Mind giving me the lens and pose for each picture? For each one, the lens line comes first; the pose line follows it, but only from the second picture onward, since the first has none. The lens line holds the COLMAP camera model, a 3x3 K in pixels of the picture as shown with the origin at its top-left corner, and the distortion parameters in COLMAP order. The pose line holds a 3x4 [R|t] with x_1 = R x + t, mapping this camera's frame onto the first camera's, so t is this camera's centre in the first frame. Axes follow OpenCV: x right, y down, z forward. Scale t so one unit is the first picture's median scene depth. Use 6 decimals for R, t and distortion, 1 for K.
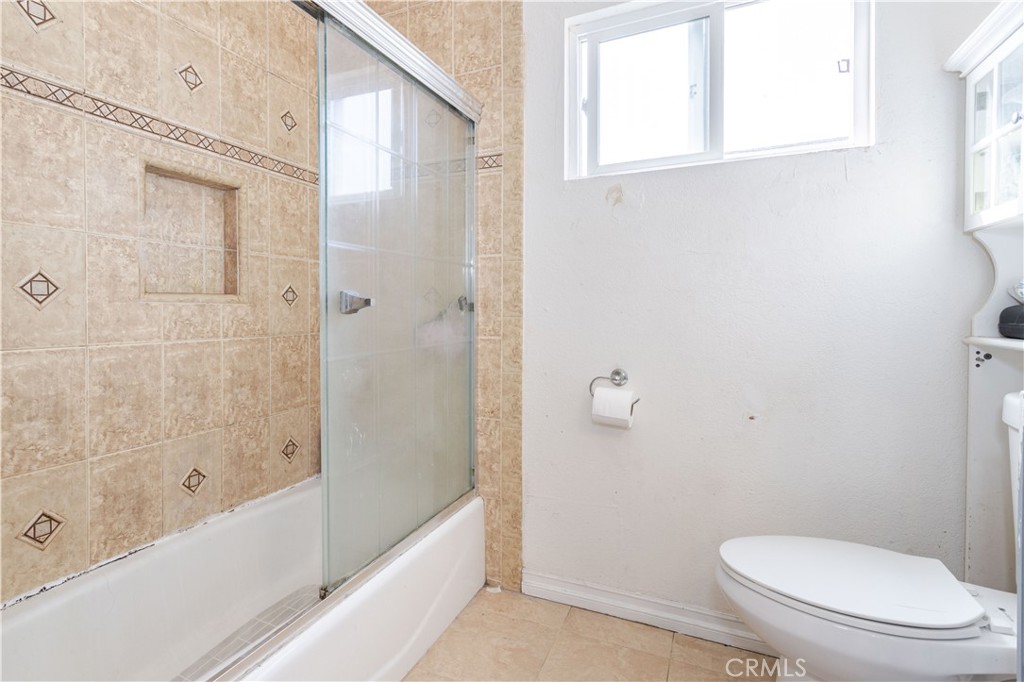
lens RADIAL K [[485.4, 0, 499.0], [0, 485.4, 317.1], [0, 0, 1]] dist [-0.004893, 0.003700]
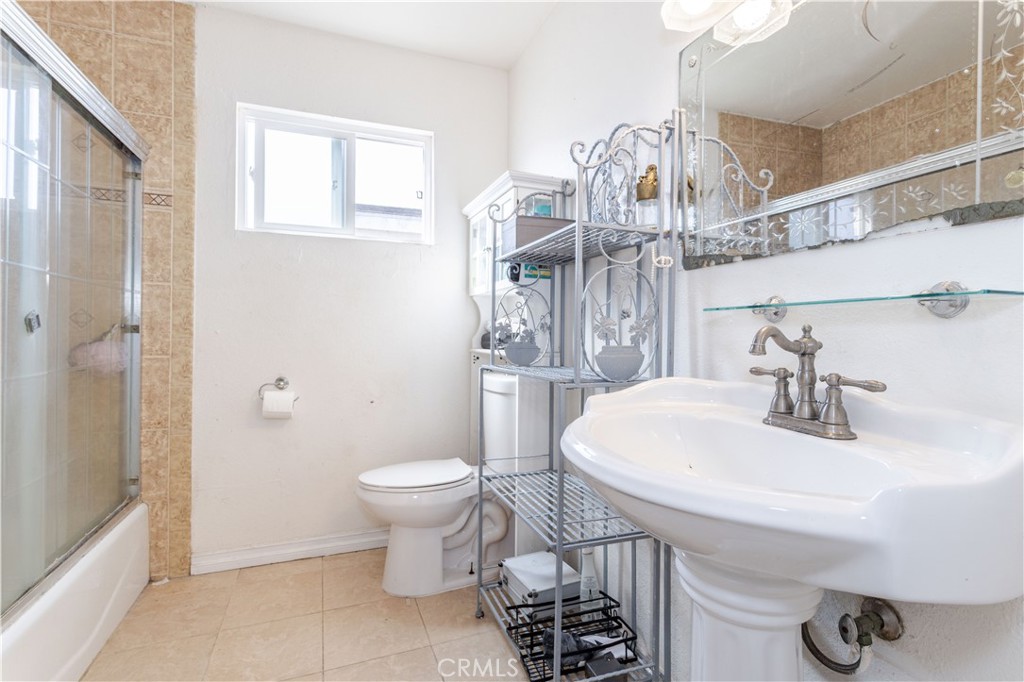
lens RADIAL K [[485.4, 0, 509.1], [0, 485.4, 337.7], [0, 0, 1]] dist [-0.004893, 0.003700]
pose [[0.692427, 0.004397, 0.721475, -0.265776], [0.001574, 0.999970, -0.007605, 0.008532], [-0.721486, 0.006402, 0.692399, -0.360966]]
